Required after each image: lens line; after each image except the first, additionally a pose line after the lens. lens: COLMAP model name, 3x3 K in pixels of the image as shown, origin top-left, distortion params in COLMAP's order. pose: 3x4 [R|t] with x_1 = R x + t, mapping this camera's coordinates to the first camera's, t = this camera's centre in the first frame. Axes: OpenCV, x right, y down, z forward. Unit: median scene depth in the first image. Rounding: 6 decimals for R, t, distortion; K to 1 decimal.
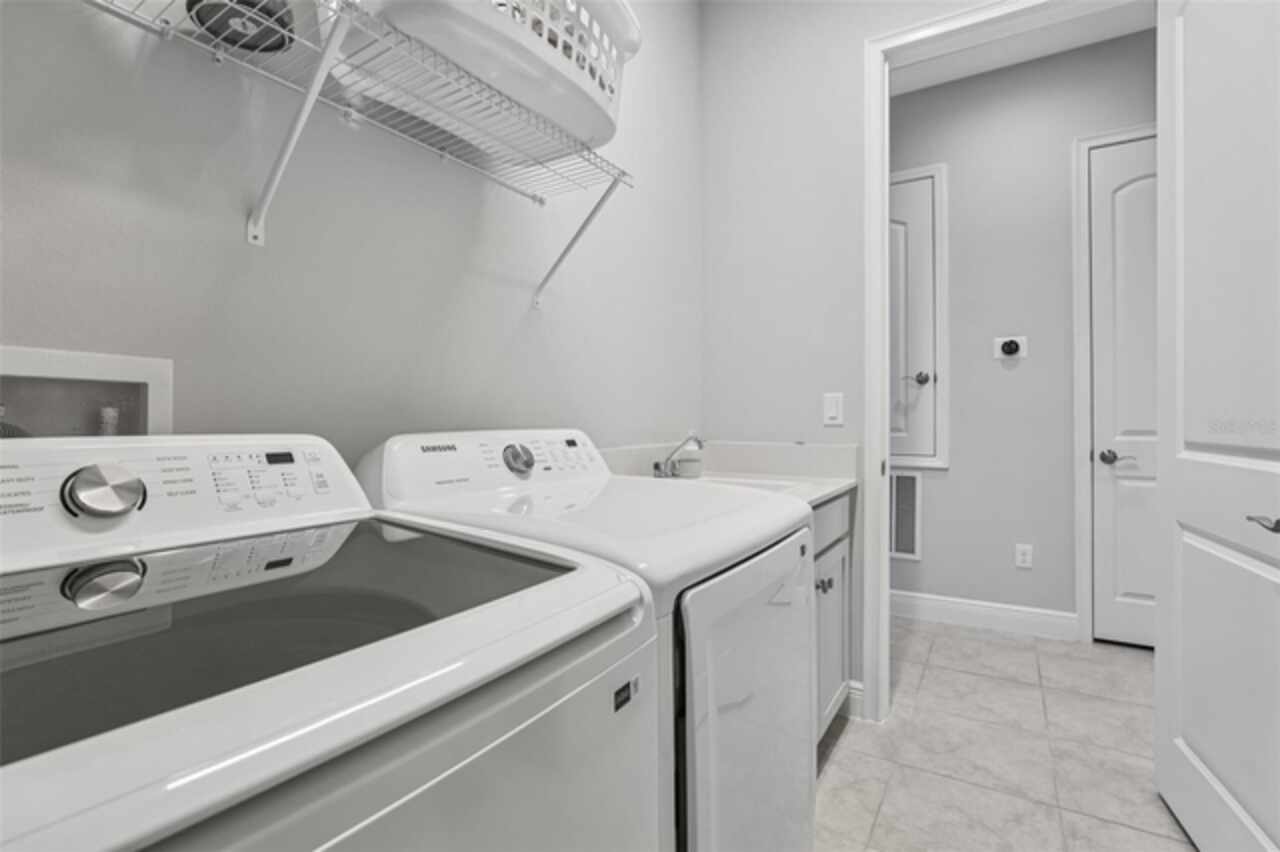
lens RADIAL K [[586.0, 0, 634.0], [0, 586.0, 418.5], [0, 0, 1]] dist [-0.023382, 0.000832]
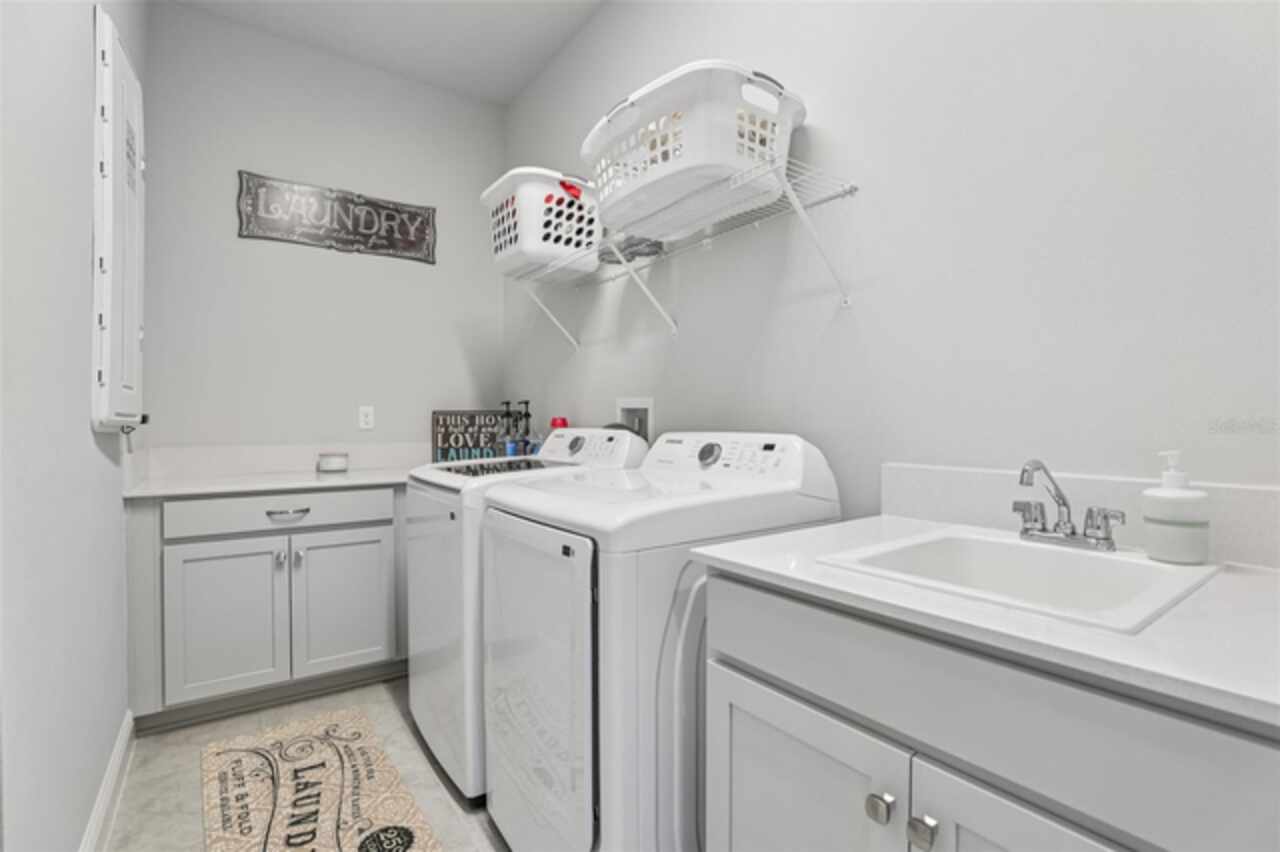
lens RADIAL K [[586.0, 0, 634.0], [0, 586.0, 418.5], [0, 0, 1]] dist [-0.023382, 0.000832]
pose [[-0.363380, -0.002292, -0.931638, 1.015034], [0.000297, 0.999997, -0.002576, -0.006999], [0.931641, -0.001213, -0.363378, 1.232479]]
